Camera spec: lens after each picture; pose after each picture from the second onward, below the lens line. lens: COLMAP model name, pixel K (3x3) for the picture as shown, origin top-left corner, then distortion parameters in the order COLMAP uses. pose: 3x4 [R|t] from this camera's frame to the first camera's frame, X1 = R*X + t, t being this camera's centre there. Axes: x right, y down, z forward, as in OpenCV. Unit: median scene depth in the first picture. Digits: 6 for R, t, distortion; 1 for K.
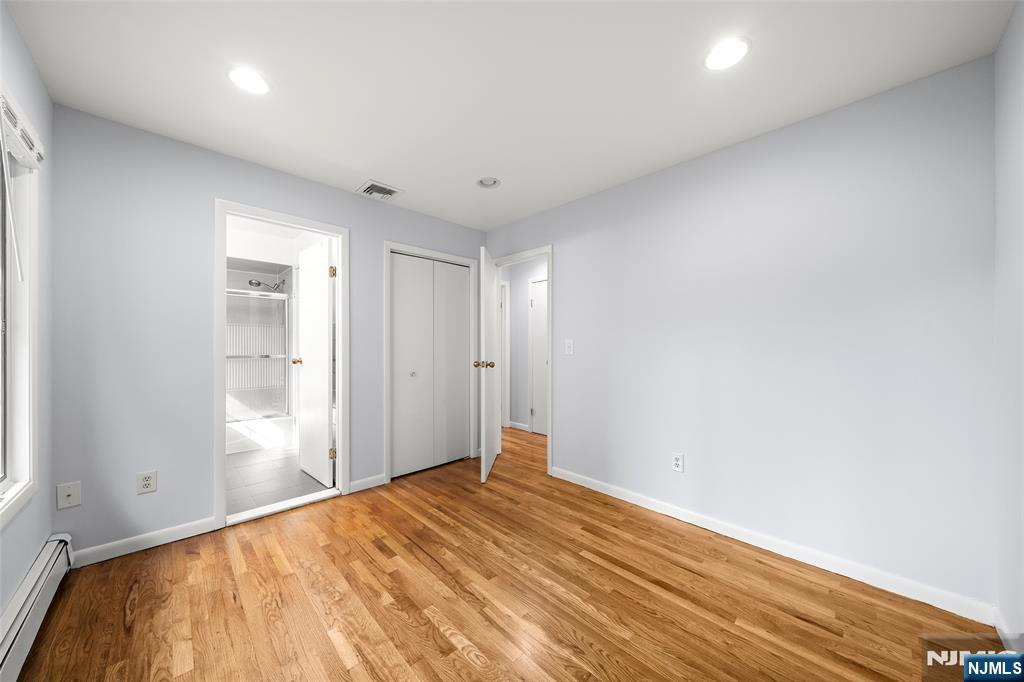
lens RADIAL K [[352.8, 0, 512.0], [0, 352.8, 339.1], [0, 0, 1]] dist [-0.002157, -0.000097]
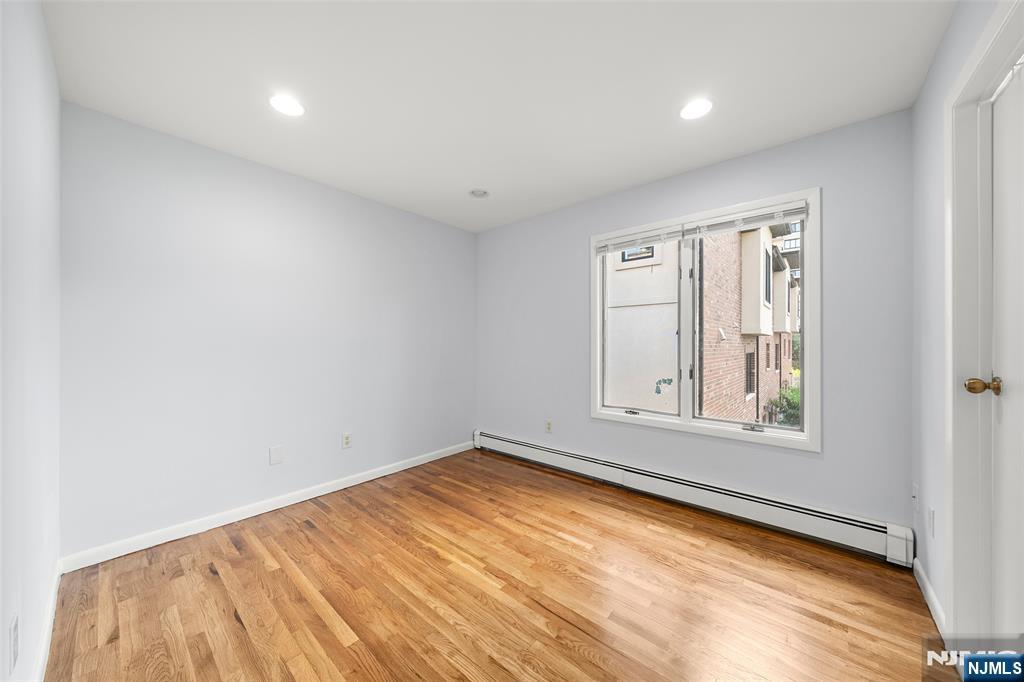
lens RADIAL K [[352.8, 0, 513.3], [0, 352.8, 345.0], [0, 0, 1]] dist [-0.002157, -0.000097]
pose [[-0.996255, -0.001337, -0.086451, -0.065640], [-0.000531, 0.999956, -0.009345, 0.032304], [0.086460, -0.009264, -0.996212, 2.037029]]
